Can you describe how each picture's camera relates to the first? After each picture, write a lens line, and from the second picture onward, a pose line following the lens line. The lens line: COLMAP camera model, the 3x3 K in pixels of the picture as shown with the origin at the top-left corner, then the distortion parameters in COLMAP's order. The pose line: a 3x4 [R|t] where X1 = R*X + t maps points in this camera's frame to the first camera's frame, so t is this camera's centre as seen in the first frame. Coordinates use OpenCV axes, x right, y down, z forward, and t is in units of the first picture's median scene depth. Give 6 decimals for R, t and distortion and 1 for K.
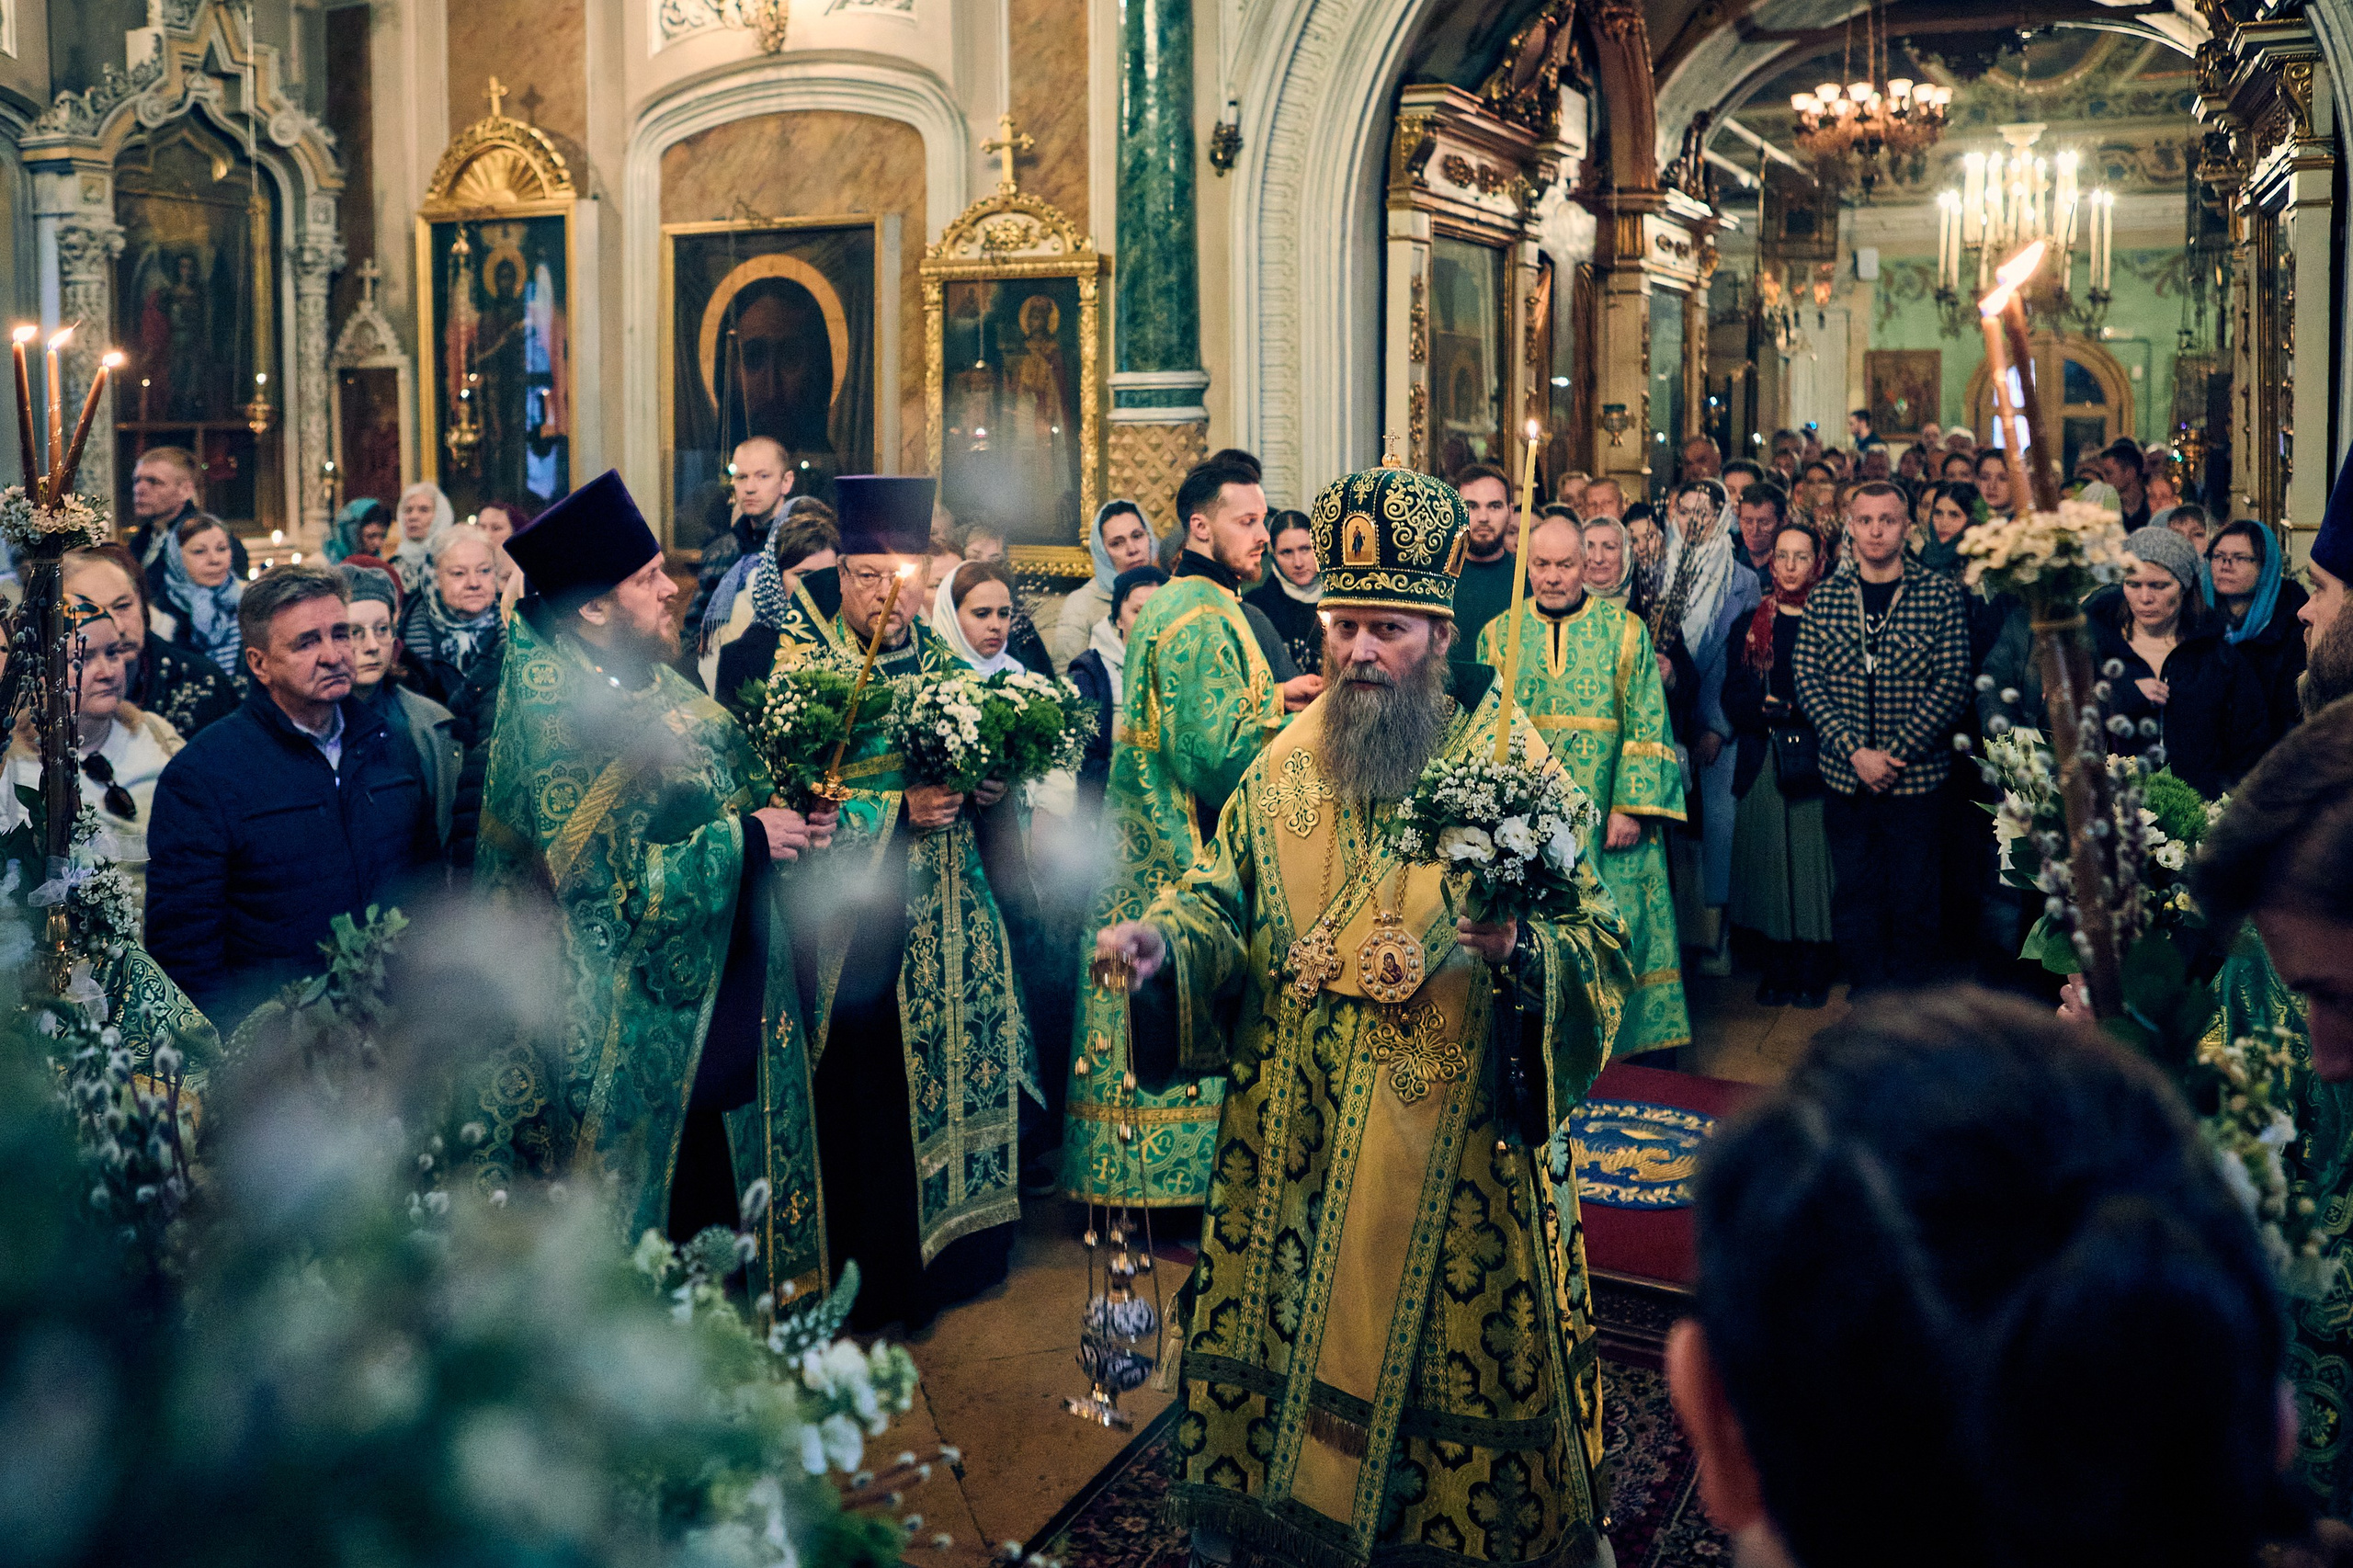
lens RADIAL K [[2059.8, 0, 1175.4], [0, 2059.8, 560.4], [0, 0, 1]] dist [-0.228117, 0.497984]
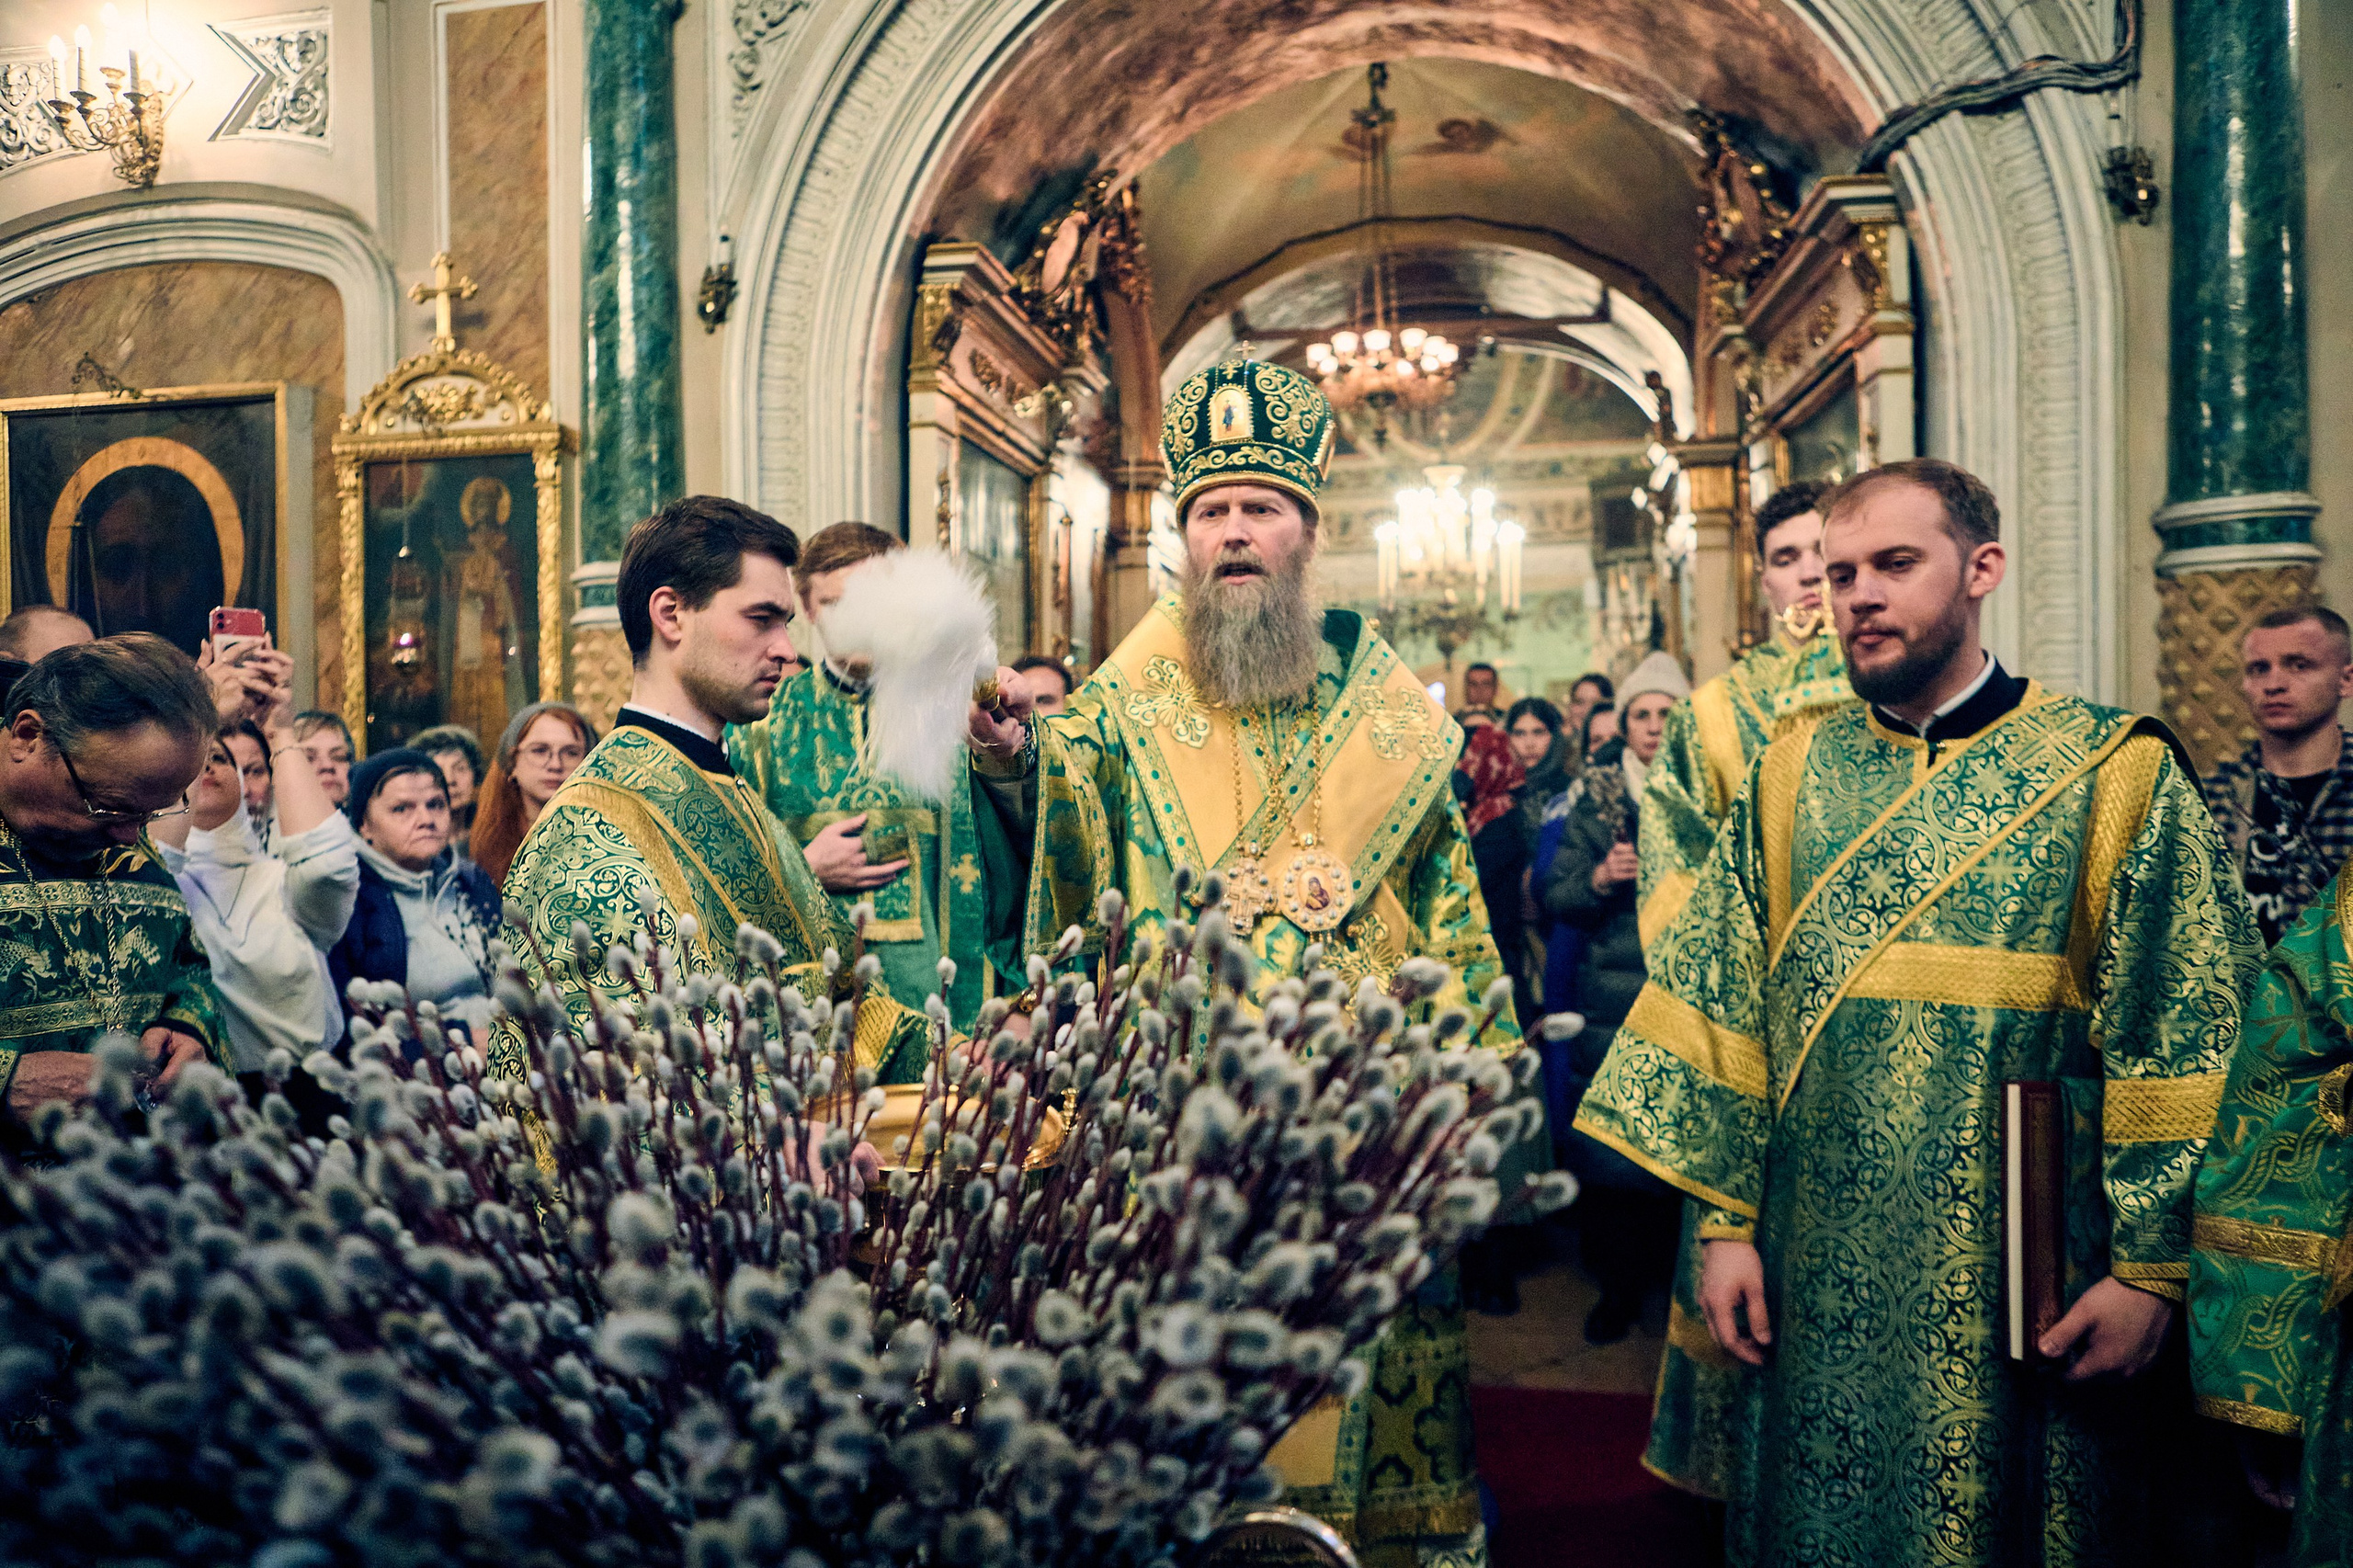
lens RADIAL K [[1638.4, 0, 1188.3], [0, 1638.4, 805.8], [0, 0, 1]] dist [-0.098335, 0.070085]
pose [[0.958143, -0.016700, 0.285803, 0.016227], [0.033358, 0.998010, -0.053516, 0.043562], [-0.284341, 0.060810, 0.956793, 0.301449]]
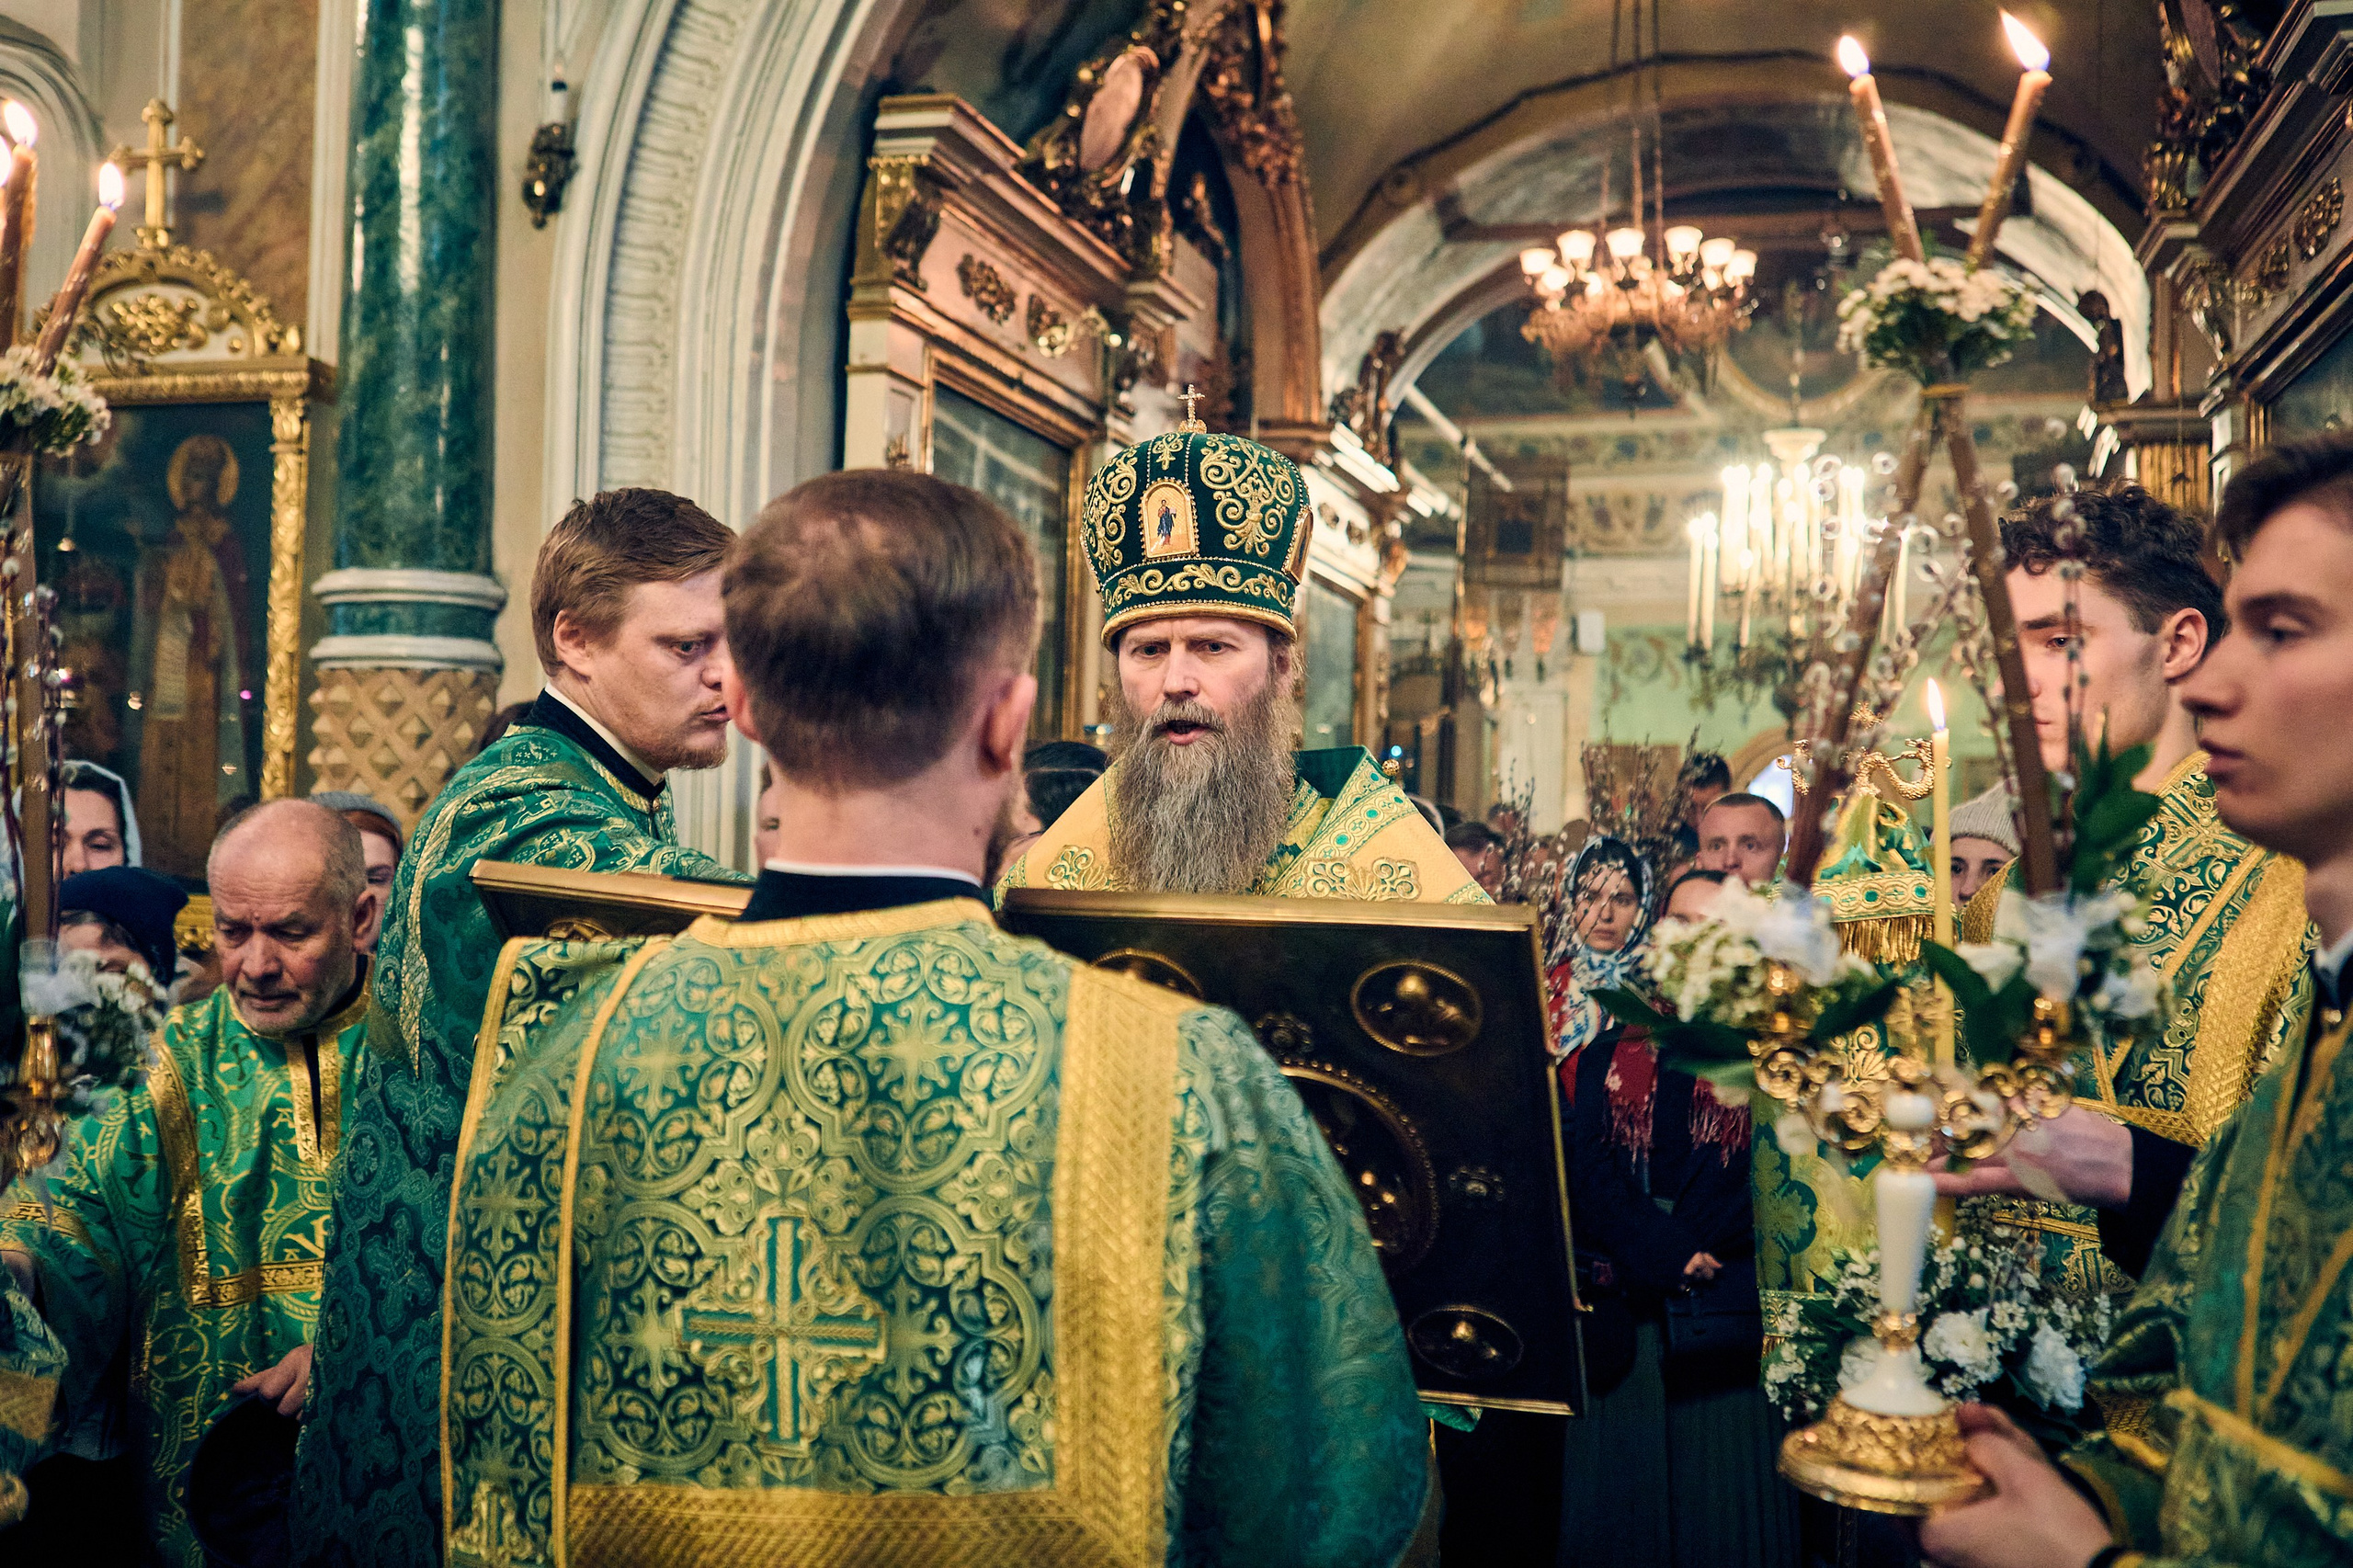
lens RADIAL K [[2379.0, 0, 1172.5], [0, 2379.0, 788.6], [0, 0, 1]] dist [-0.063810, 0.095420]
pose [[0.985398, 0.032409, 0.167155, 0.082980], [-0.015451, 0.994688, -0.101769, 0.024194], [-0.169566, 0.097700, 0.980664, 0.331885]]
